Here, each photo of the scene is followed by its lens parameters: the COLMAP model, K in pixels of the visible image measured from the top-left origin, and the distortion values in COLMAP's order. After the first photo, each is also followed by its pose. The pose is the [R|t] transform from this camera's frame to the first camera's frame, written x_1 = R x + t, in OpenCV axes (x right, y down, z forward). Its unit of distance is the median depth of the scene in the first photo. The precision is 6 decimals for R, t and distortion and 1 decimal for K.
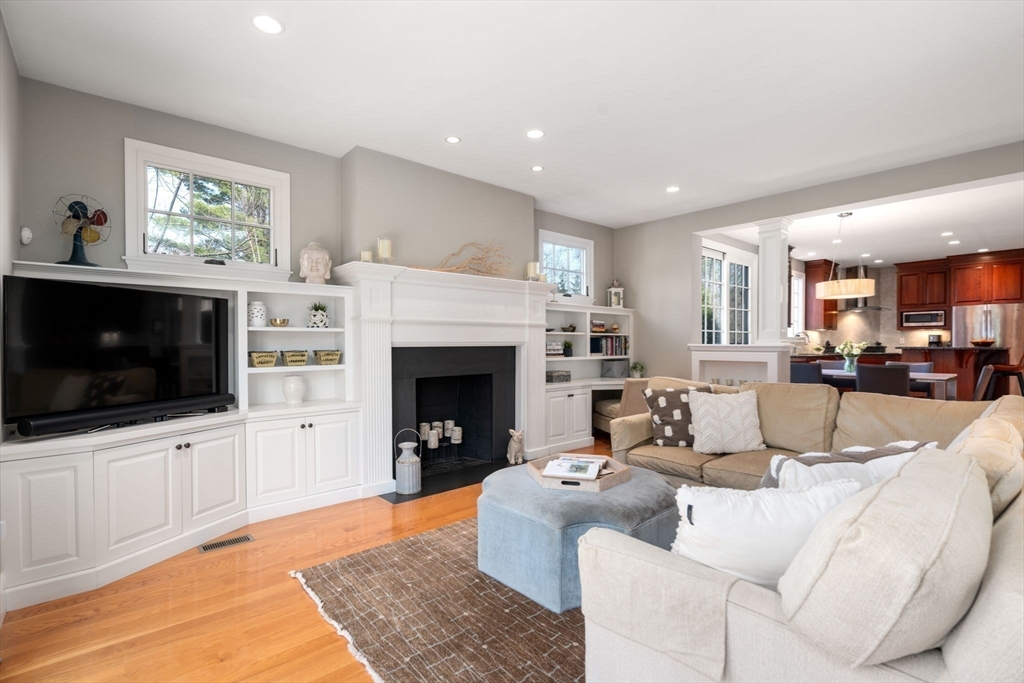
lens RADIAL K [[472.5, 0, 508.3], [0, 472.5, 341.7], [0, 0, 1]] dist [0.003601, 0.000101]
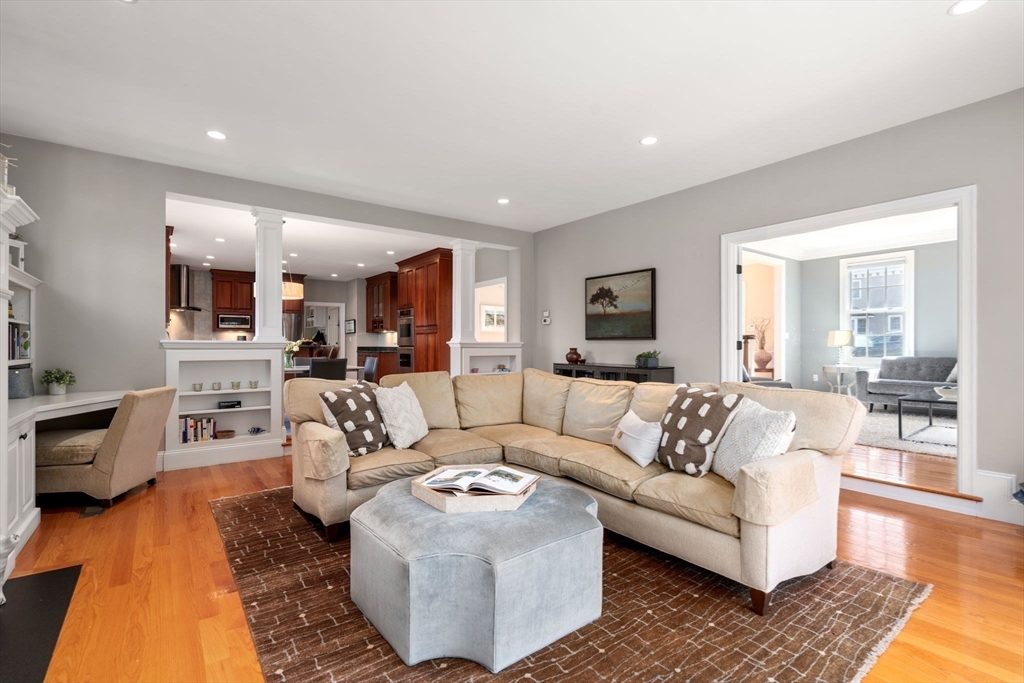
lens RADIAL K [[472.5, 0, 510.3], [0, 472.5, 345.7], [0, 0, 1]] dist [0.003601, 0.000101]
pose [[0.077925, -0.000540, 0.996959, -0.334248], [-0.000522, 1.000000, 0.000583, 0.014072], [-0.996959, -0.000566, 0.077924, 0.436058]]
